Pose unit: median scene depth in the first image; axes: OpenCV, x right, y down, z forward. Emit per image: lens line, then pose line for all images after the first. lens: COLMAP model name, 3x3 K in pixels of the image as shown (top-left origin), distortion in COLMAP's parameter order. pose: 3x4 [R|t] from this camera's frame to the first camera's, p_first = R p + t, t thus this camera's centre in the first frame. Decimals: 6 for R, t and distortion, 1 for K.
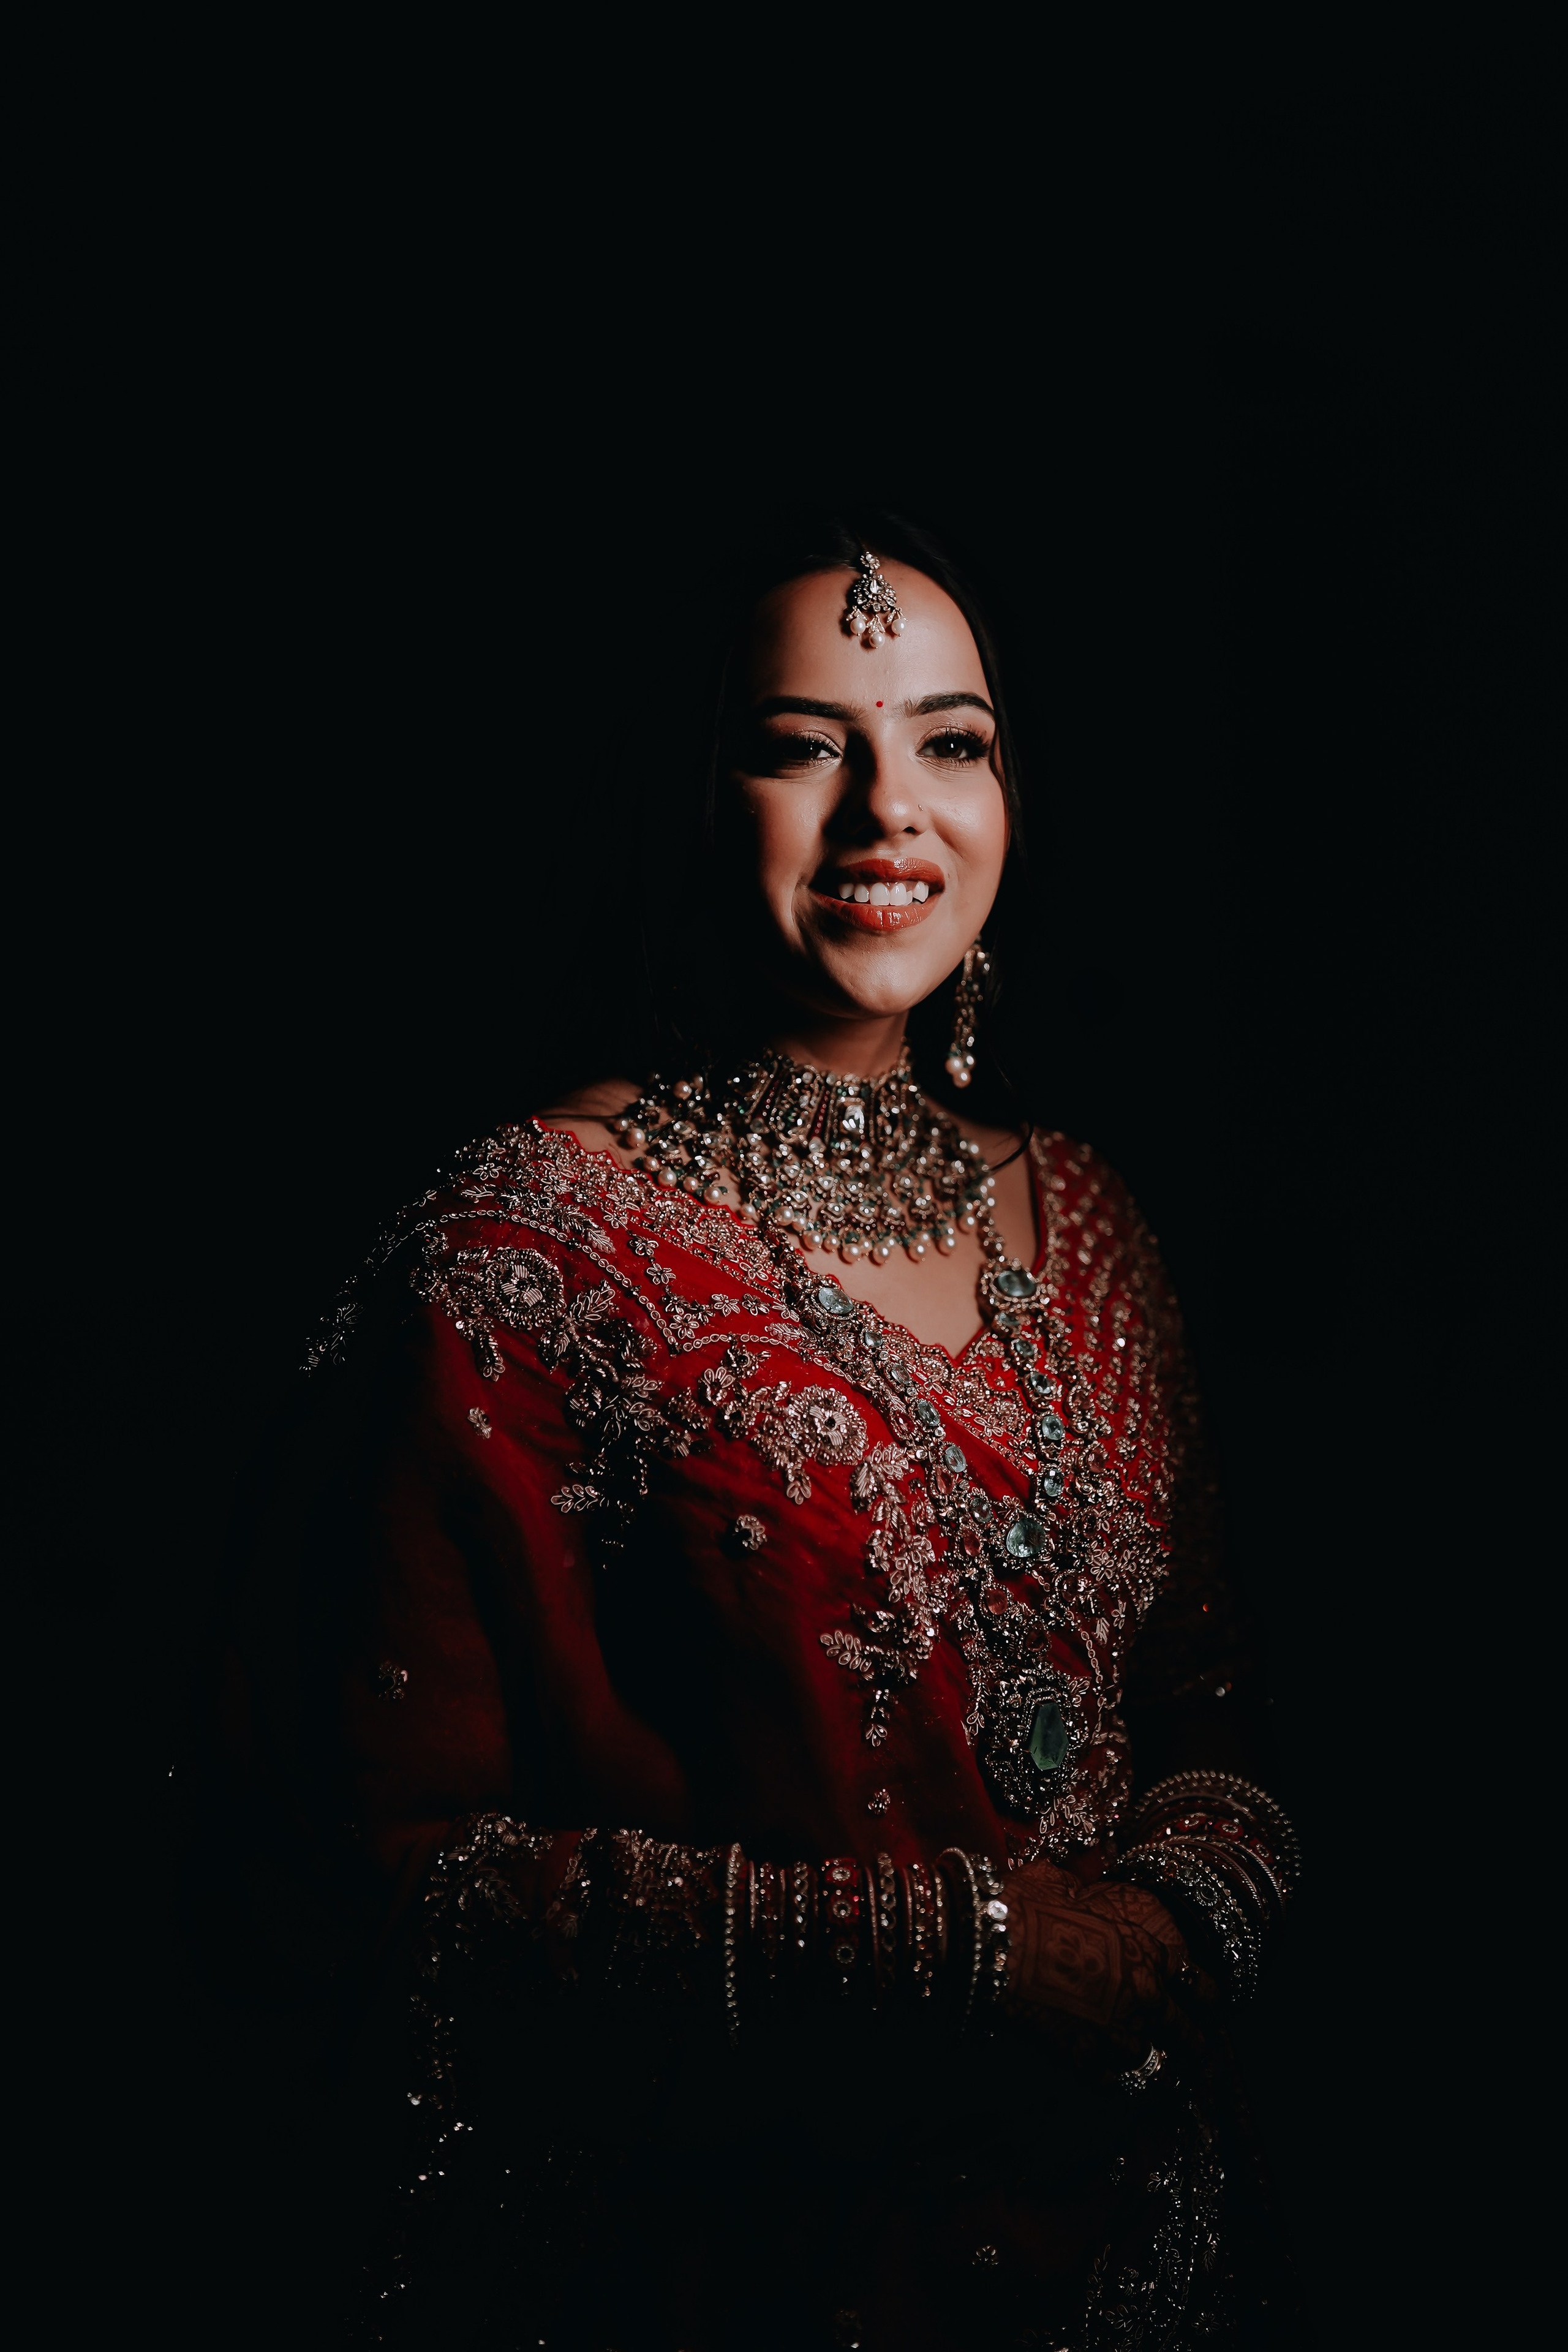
lens RADIAL K [[3448.0, 0, 784.0], [0, 3448.0, 1176.0], [0, 0, 1]] dist [0.071855, -0.110967]
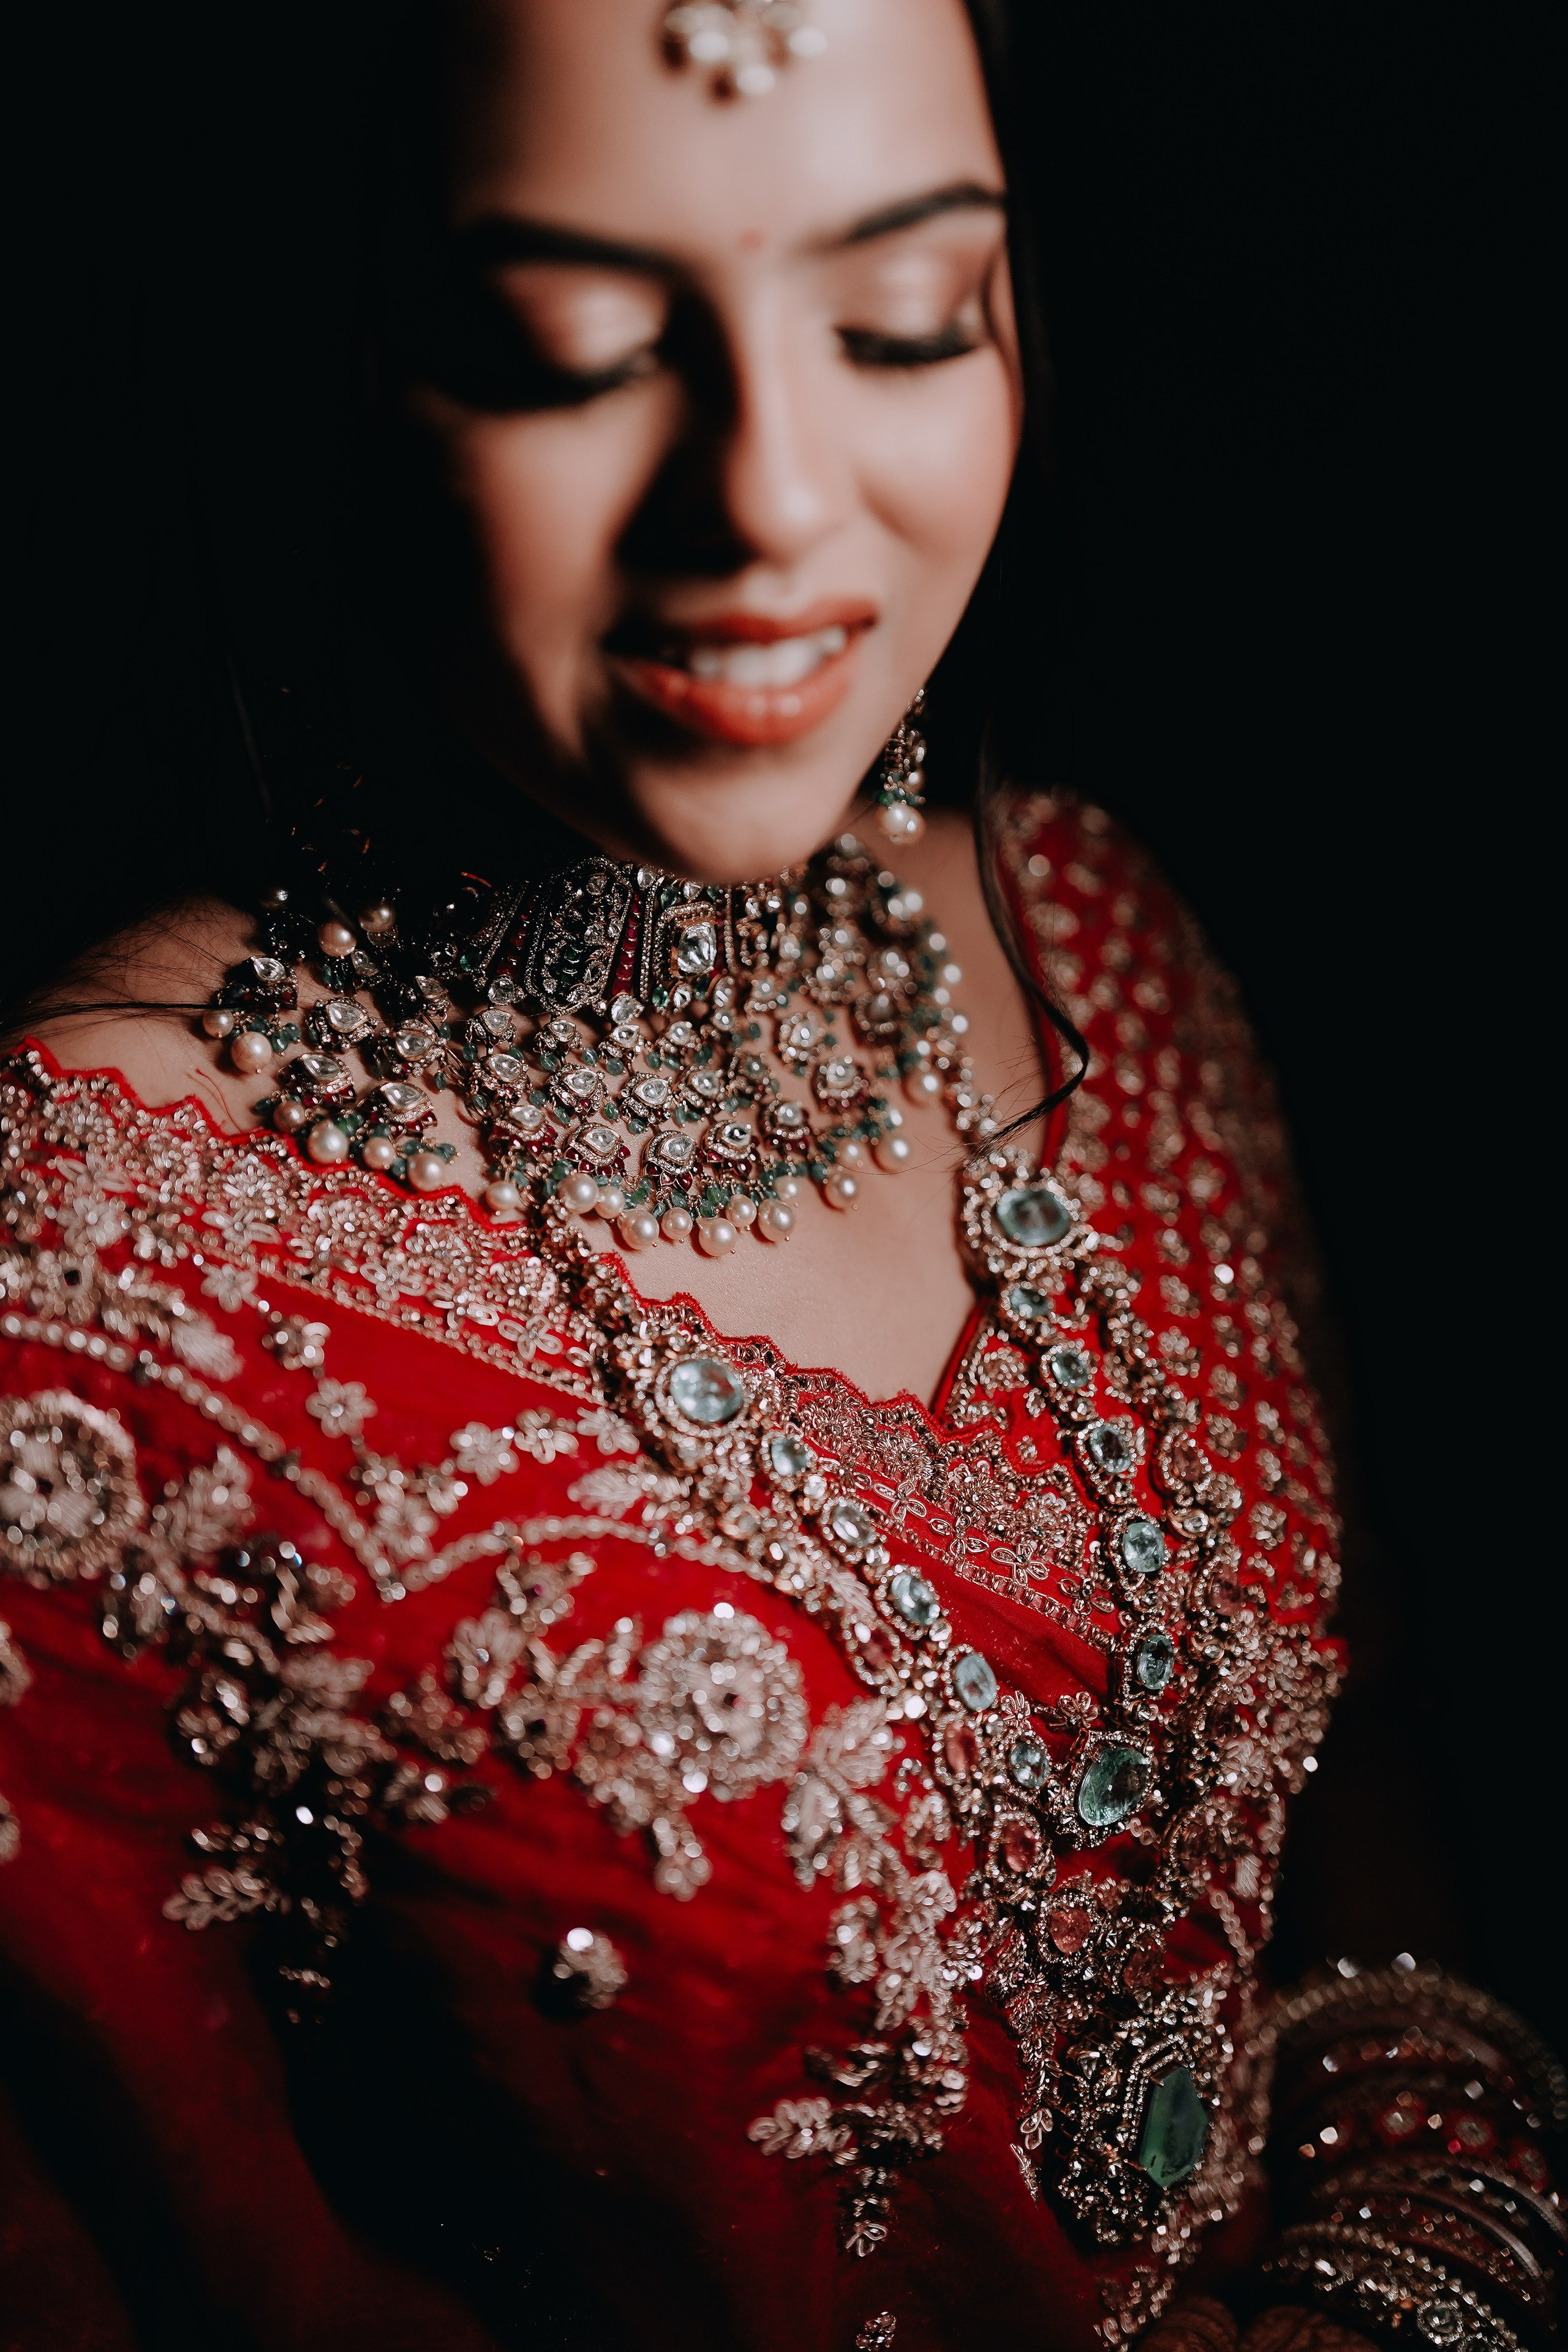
lens RADIAL K [[3448.0, 0, 784.0], [0, 3448.0, 1176.0], [0, 0, 1]] dist [0.071855, -0.110967]
pose [[0.991974, -0.099217, 0.078384, -0.009285], [0.070840, 0.949569, 0.305450, -0.140154], [-0.104737, -0.297445, 0.948976, 0.547333]]
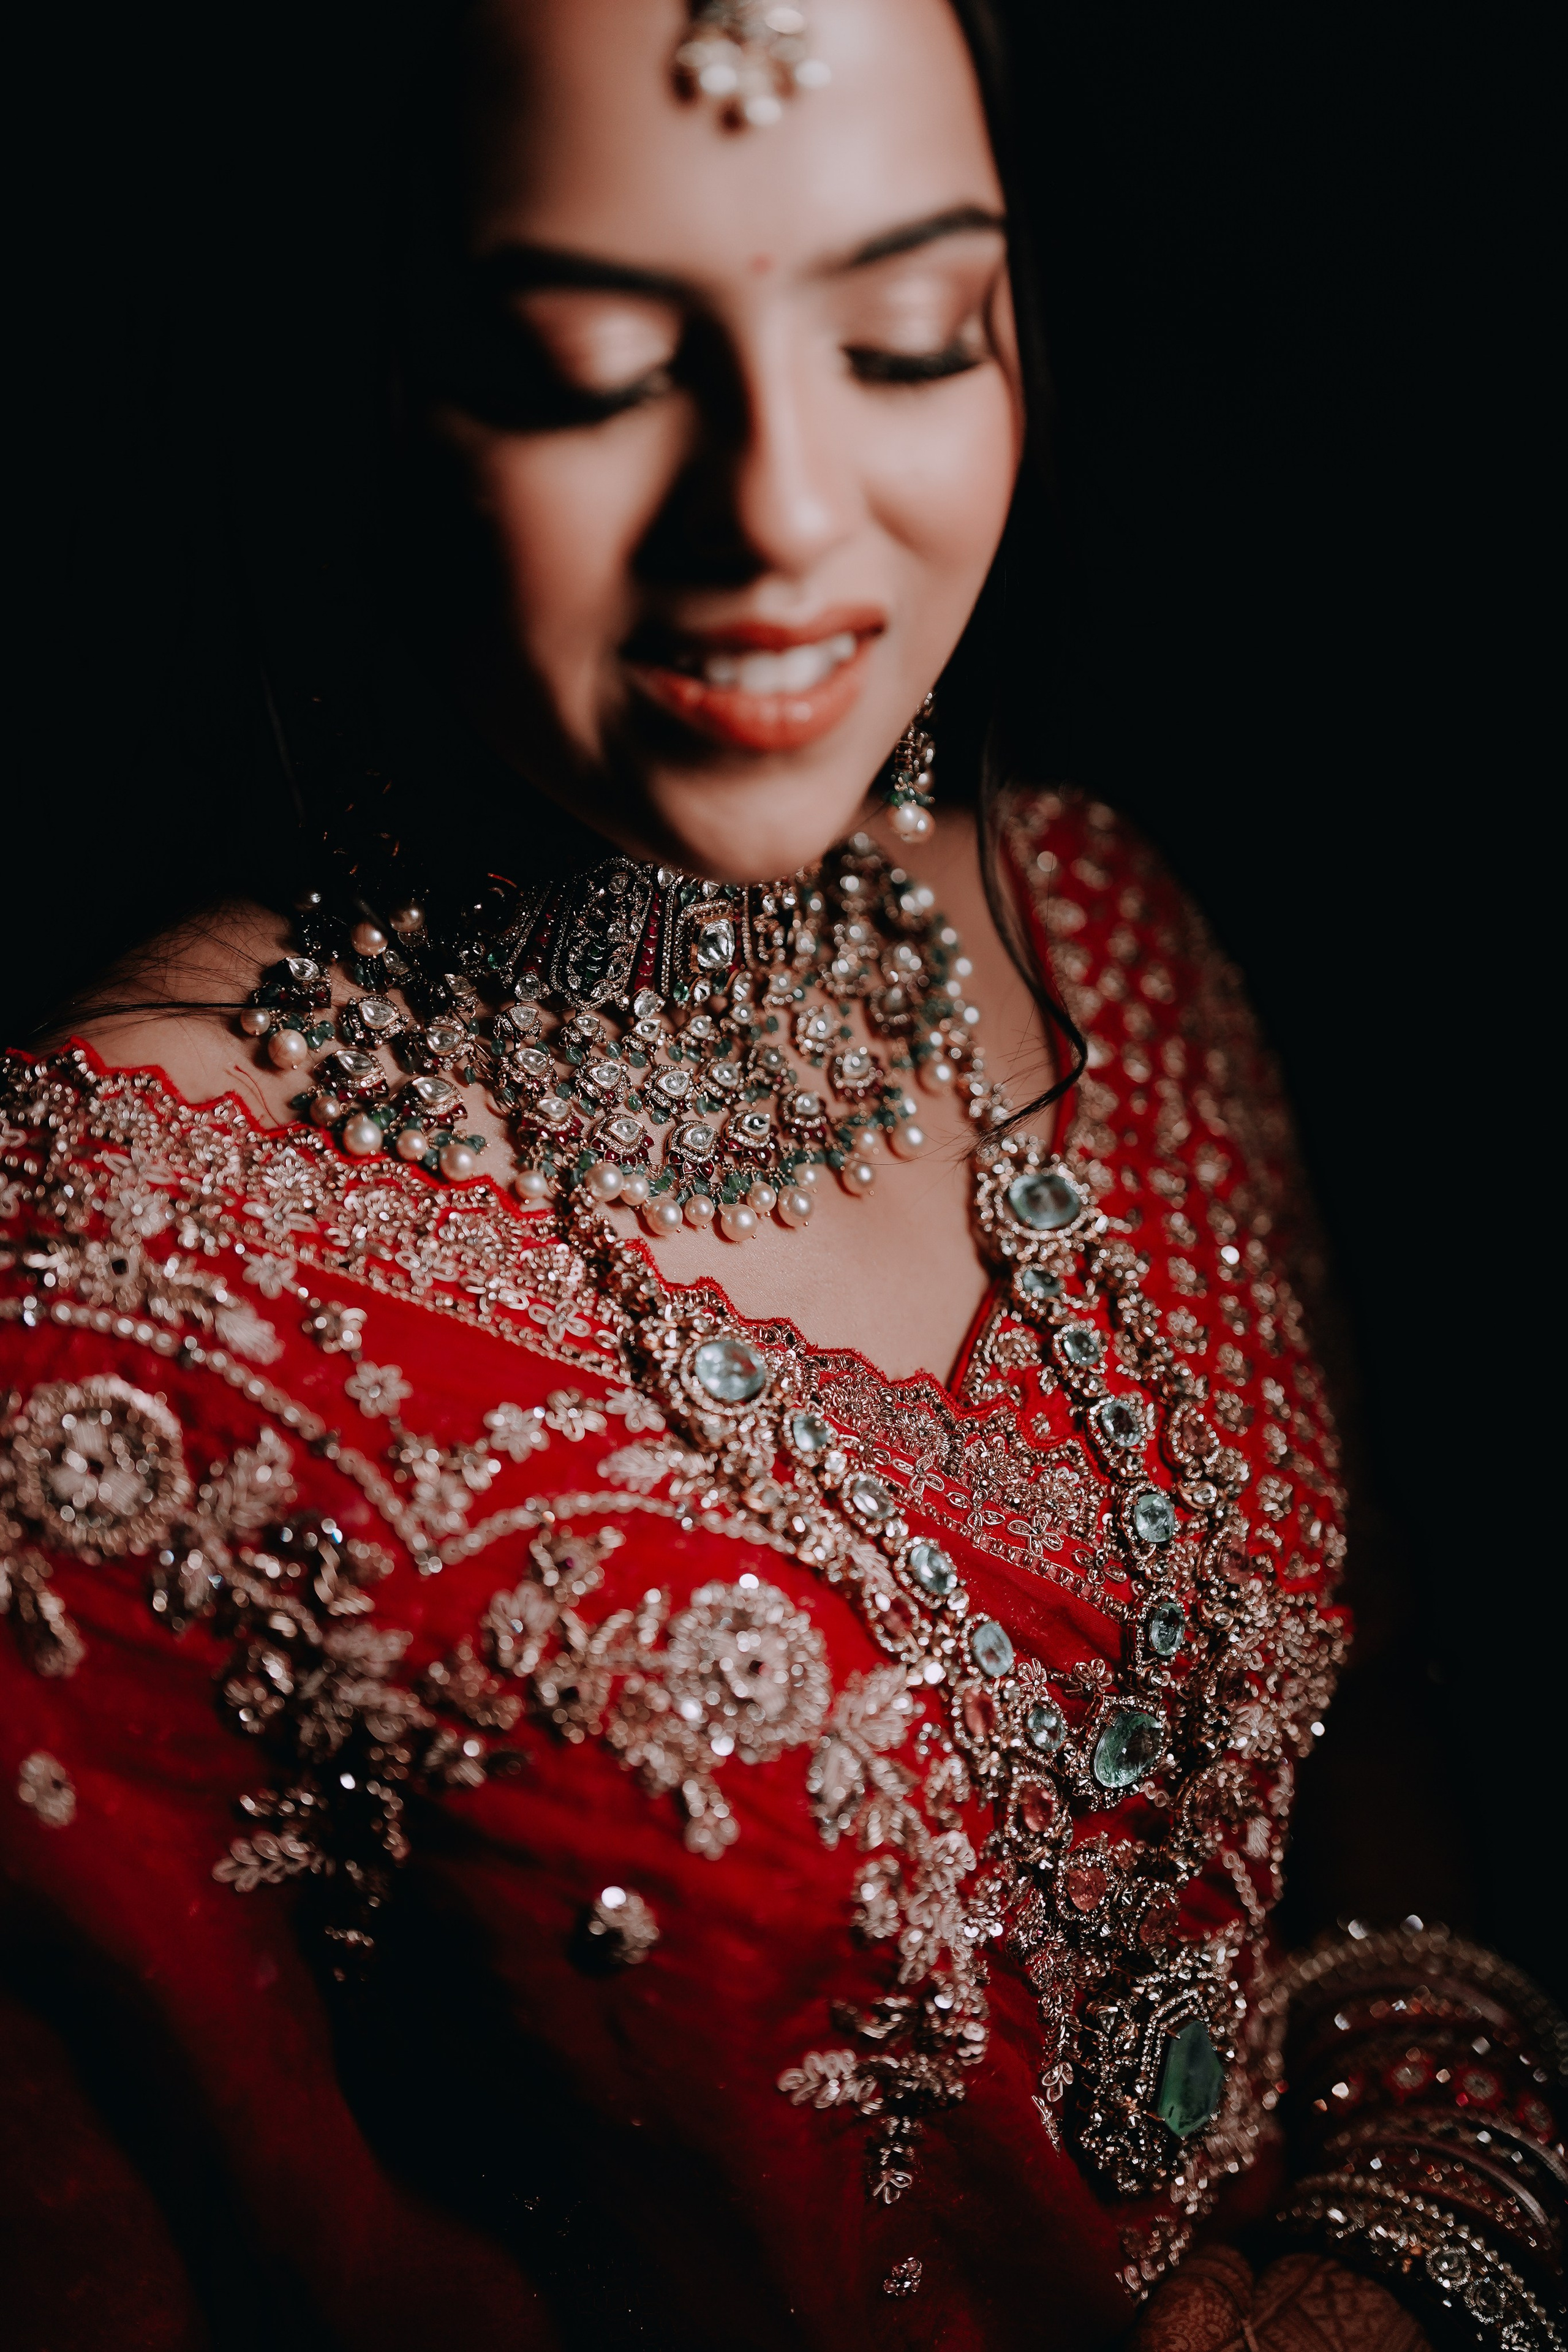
lens RADIAL K [[3448.0, 0, 784.0], [0, 3448.0, 1176.0], [0, 0, 1]] dist [0.071855, -0.110967]
pose [[0.991314, -0.110113, 0.071913, -0.010296], [0.083384, 0.949085, 0.303784, -0.143177], [-0.101702, -0.295149, 0.950023, 0.529341]]
